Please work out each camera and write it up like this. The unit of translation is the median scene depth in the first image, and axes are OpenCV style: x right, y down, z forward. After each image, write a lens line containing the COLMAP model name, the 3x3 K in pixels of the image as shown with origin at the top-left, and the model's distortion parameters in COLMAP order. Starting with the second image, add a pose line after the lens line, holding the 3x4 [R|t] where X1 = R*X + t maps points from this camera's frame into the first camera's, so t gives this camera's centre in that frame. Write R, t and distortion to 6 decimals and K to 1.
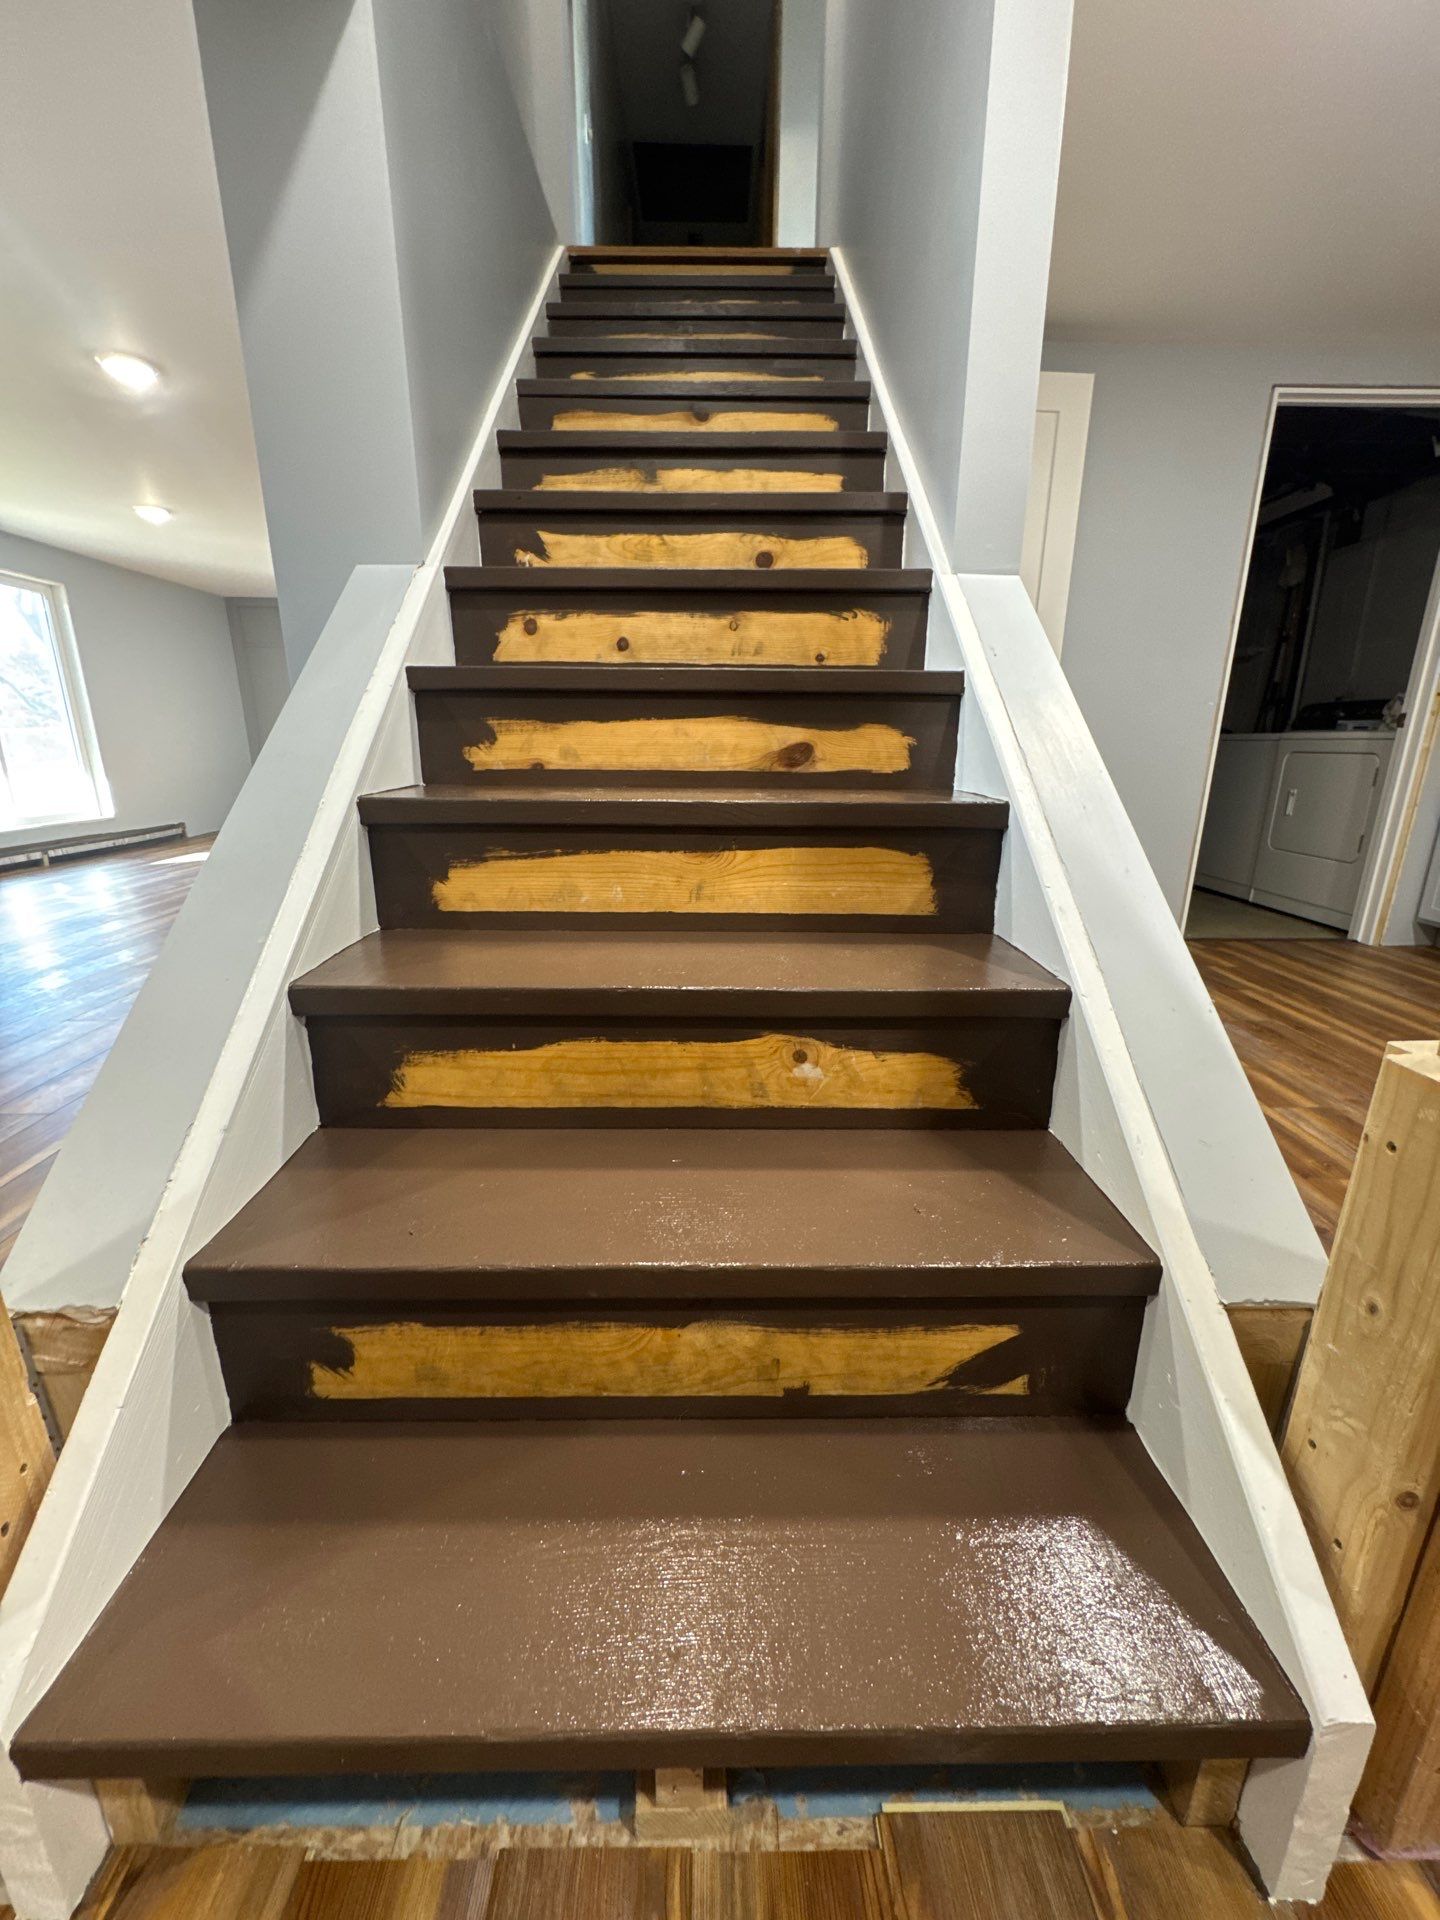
lens RADIAL K [[761.3, 0, 718.9], [0, 761.3, 962.9], [0, 0, 1]] dist [-0.004127, 0.000797]
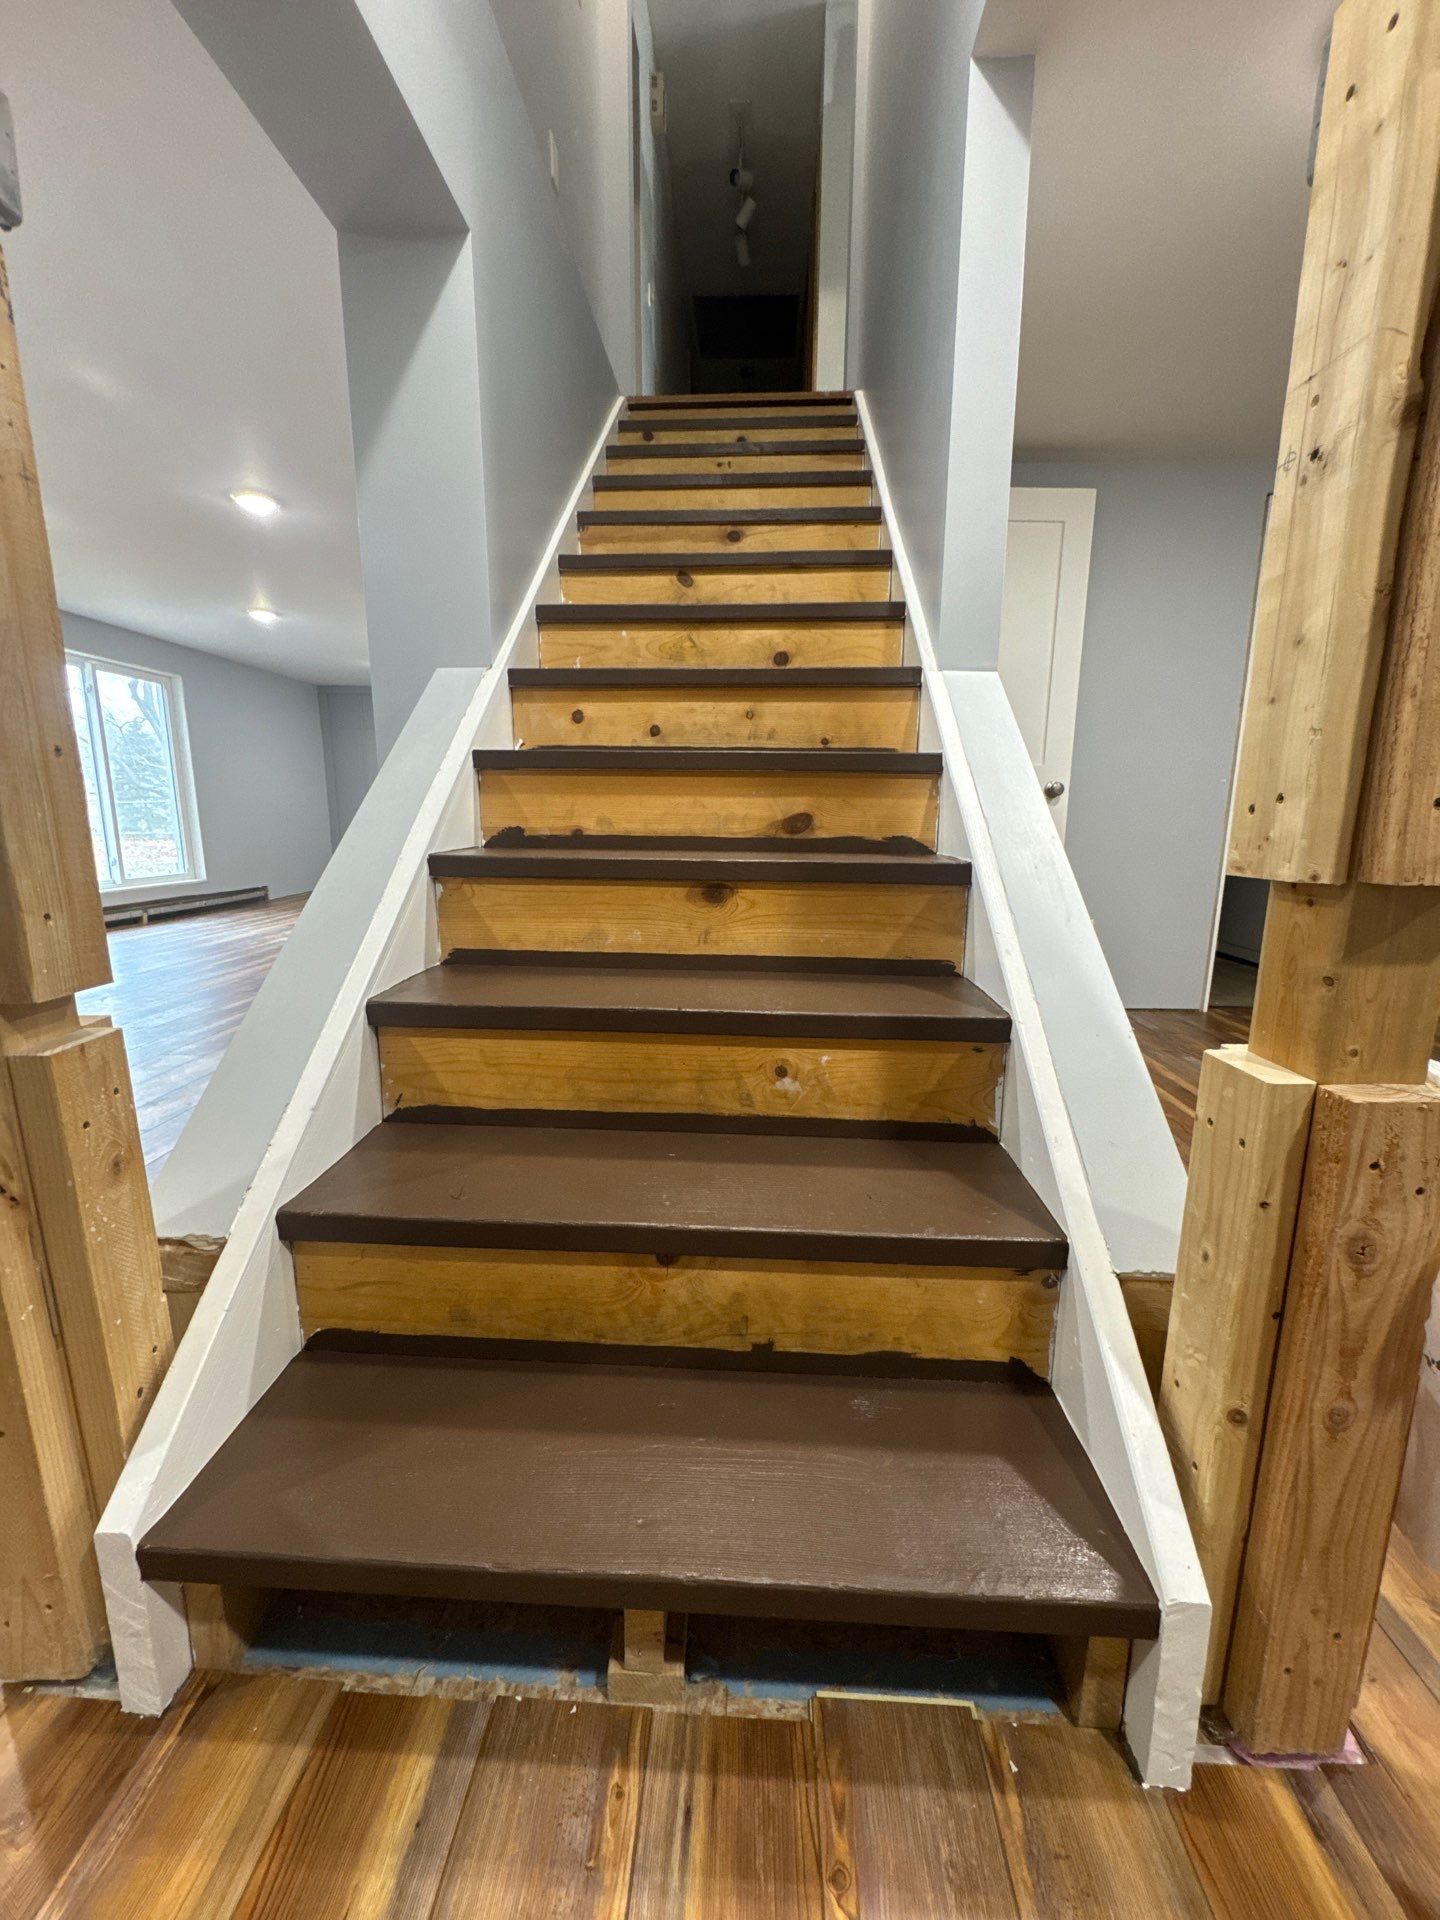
lens RADIAL K [[761.3, 0, 718.5], [0, 761.3, 962.8], [0, 0, 1]] dist [-0.004127, 0.000797]
pose [[0.997783, 0.015976, -0.064602, 0.059996], [-0.021813, 0.995641, -0.090682, 0.046153], [0.062871, 0.091890, 0.993782, -0.141242]]
